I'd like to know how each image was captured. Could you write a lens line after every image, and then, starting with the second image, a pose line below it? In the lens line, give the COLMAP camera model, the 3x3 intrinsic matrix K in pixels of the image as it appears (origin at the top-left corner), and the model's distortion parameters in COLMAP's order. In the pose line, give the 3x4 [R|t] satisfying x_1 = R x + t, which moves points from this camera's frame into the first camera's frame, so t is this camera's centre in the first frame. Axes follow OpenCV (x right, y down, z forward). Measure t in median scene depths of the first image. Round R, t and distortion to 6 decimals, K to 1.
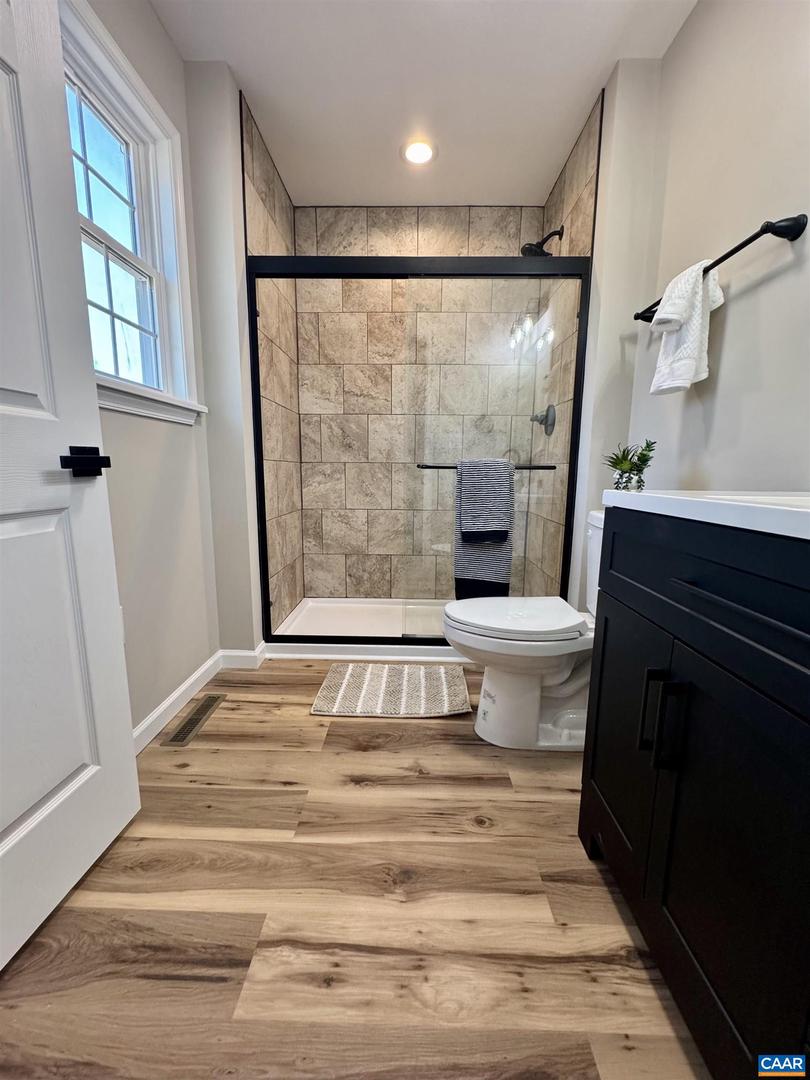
lens RADIAL K [[429.6, 0, 404.9], [0, 429.6, 540.8], [0, 0, 1]] dist [-0.003385, 0.000938]
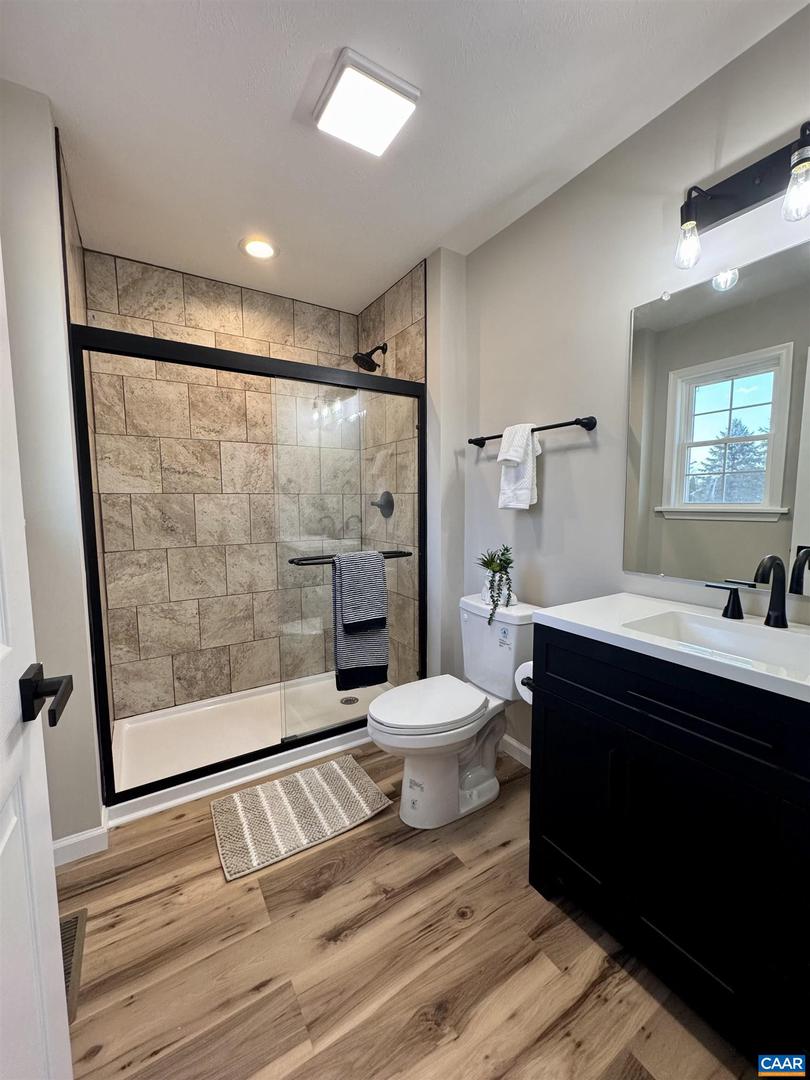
lens RADIAL K [[429.6, 0, 404.7], [0, 429.6, 540.2], [0, 0, 1]] dist [-0.003385, 0.000938]
pose [[0.837674, -0.064227, 0.542380, -0.319851], [0.102935, 0.993831, -0.041291, -0.179223], [-0.536382, 0.090418, 0.839118, 0.043400]]
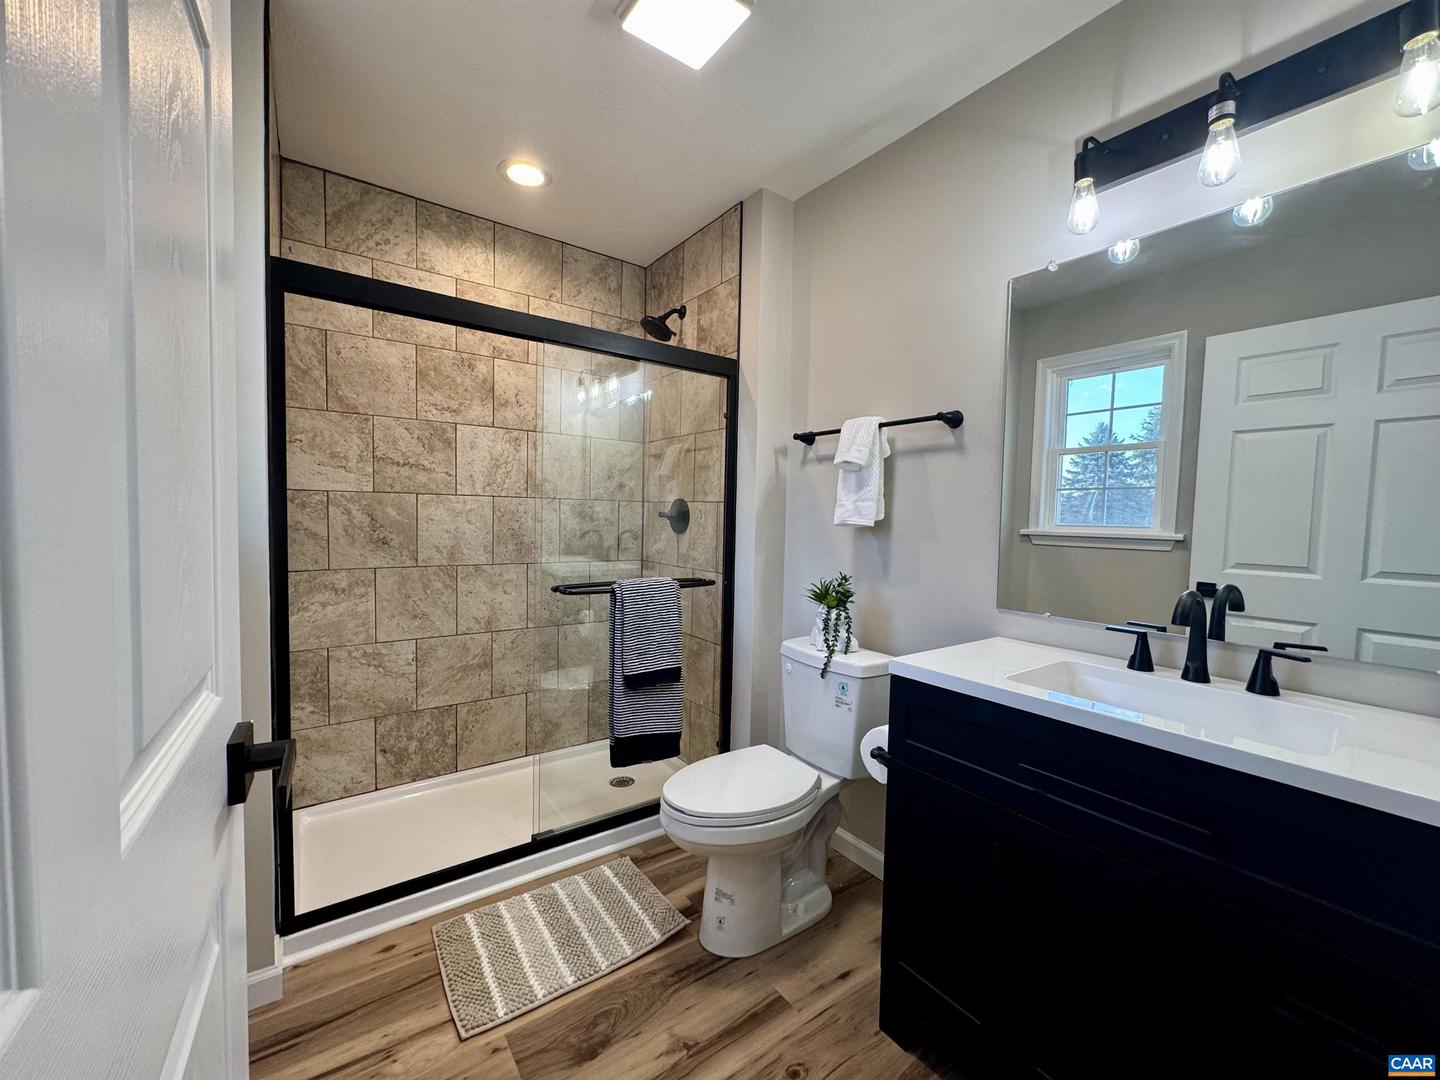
lens RADIAL K [[572.8, 0, 720.1], [0, 572.8, 541.3], [0, 0, 1]] dist [-0.003385, 0.000938]
pose [[0.798912, -0.020338, 0.601104, -0.370589], [0.083988, 0.993408, -0.078014, -0.179367], [-0.595555, 0.112812, 0.795354, 0.073151]]
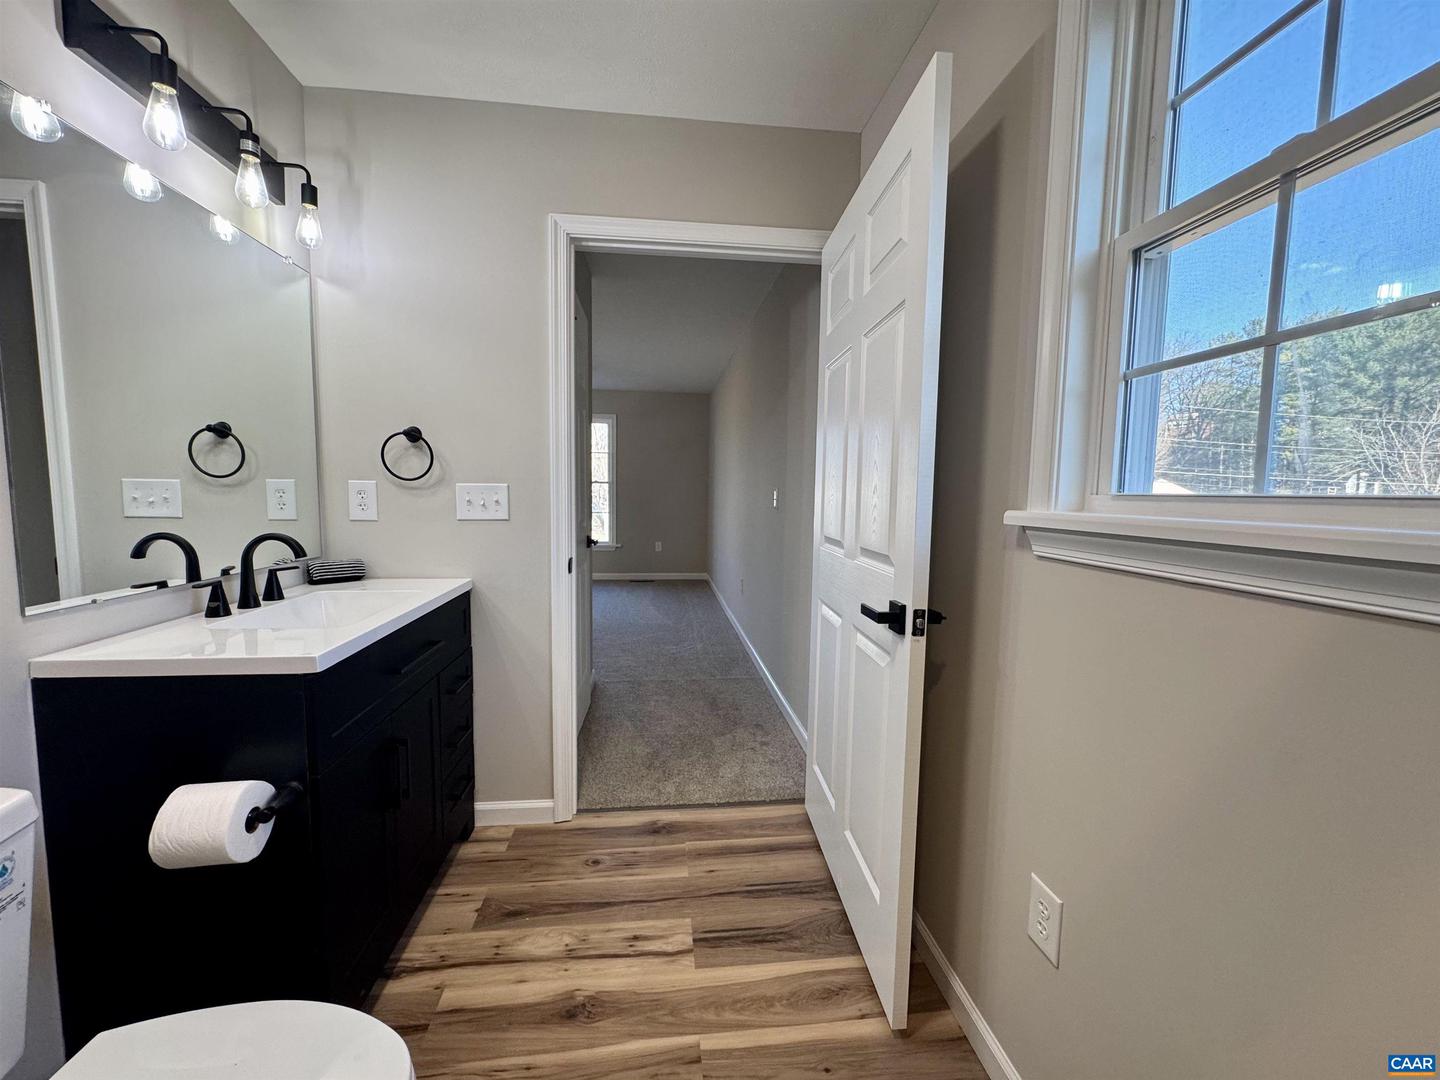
lens RADIAL K [[572.8, 0, 719.4], [0, 572.8, 543.9], [0, 0, 1]] dist [-0.003385, 0.000938]
pose [[-0.990913, -0.012339, -0.133938, -0.083196], [-0.046243, 0.966335, 0.253095, -0.354810], [0.126306, 0.256989, -0.958125, 1.157063]]
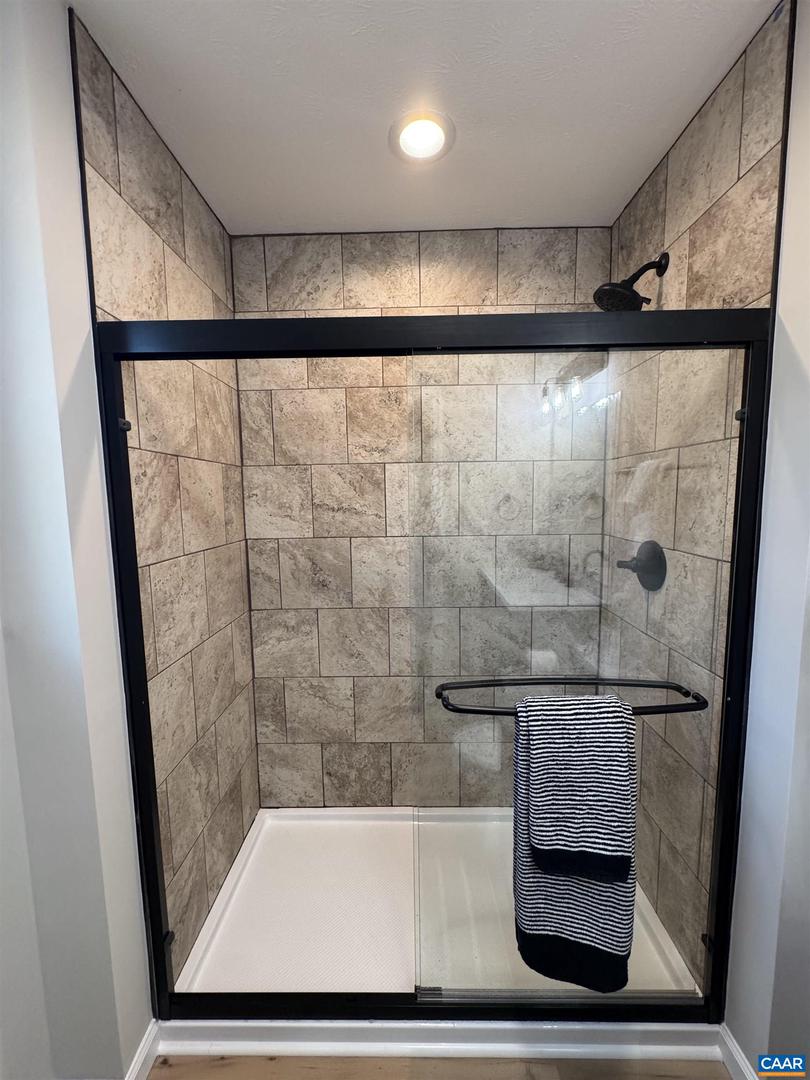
lens RADIAL K [[429.6, 0, 404.3], [0, 429.6, 539.5], [0, 0, 1]] dist [-0.003385, 0.000938]
pose [[0.999655, -0.026129, 0.002671, -0.008475], [0.026241, 0.997927, -0.058761, -0.384047], [-0.001131, 0.058811, 0.998269, 0.528644]]
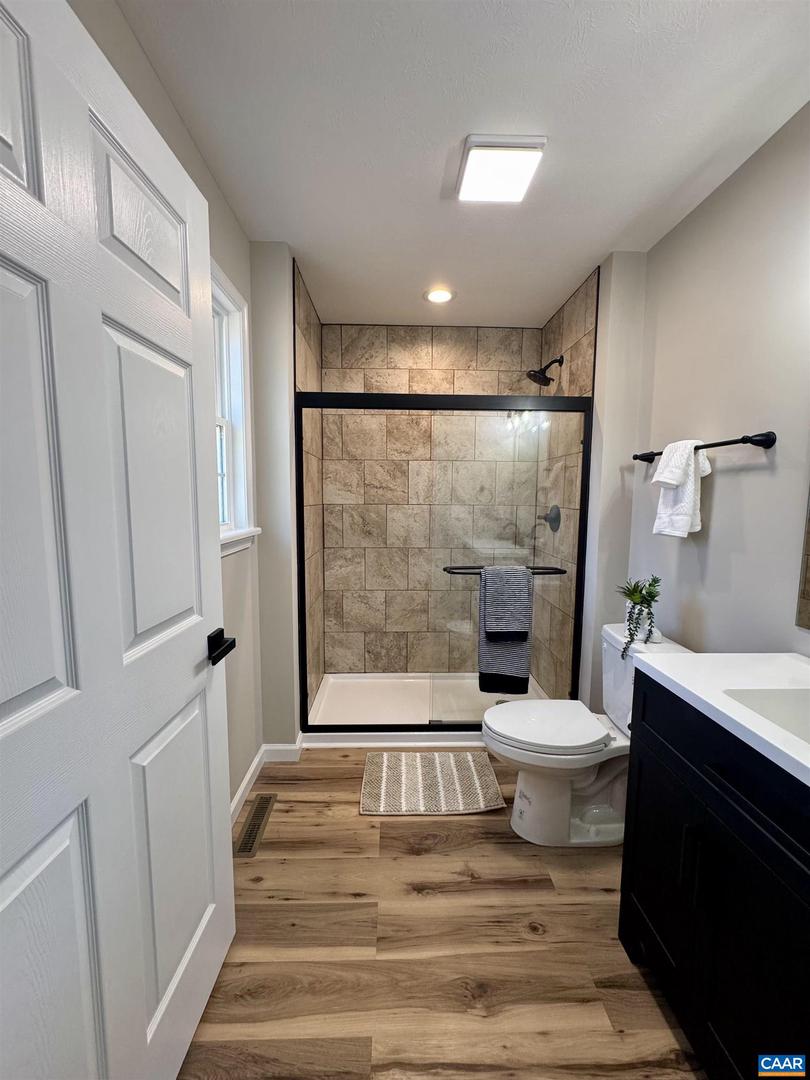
lens RADIAL K [[429.6, 0, 404.6], [0, 429.6, 540.2], [0, 0, 1]] dist [-0.003385, 0.000938]
pose [[0.998746, -0.007269, 0.049532, -0.145755], [0.010246, 0.998138, -0.060132, -0.211366], [-0.049003, 0.060564, 0.996961, -0.128669]]
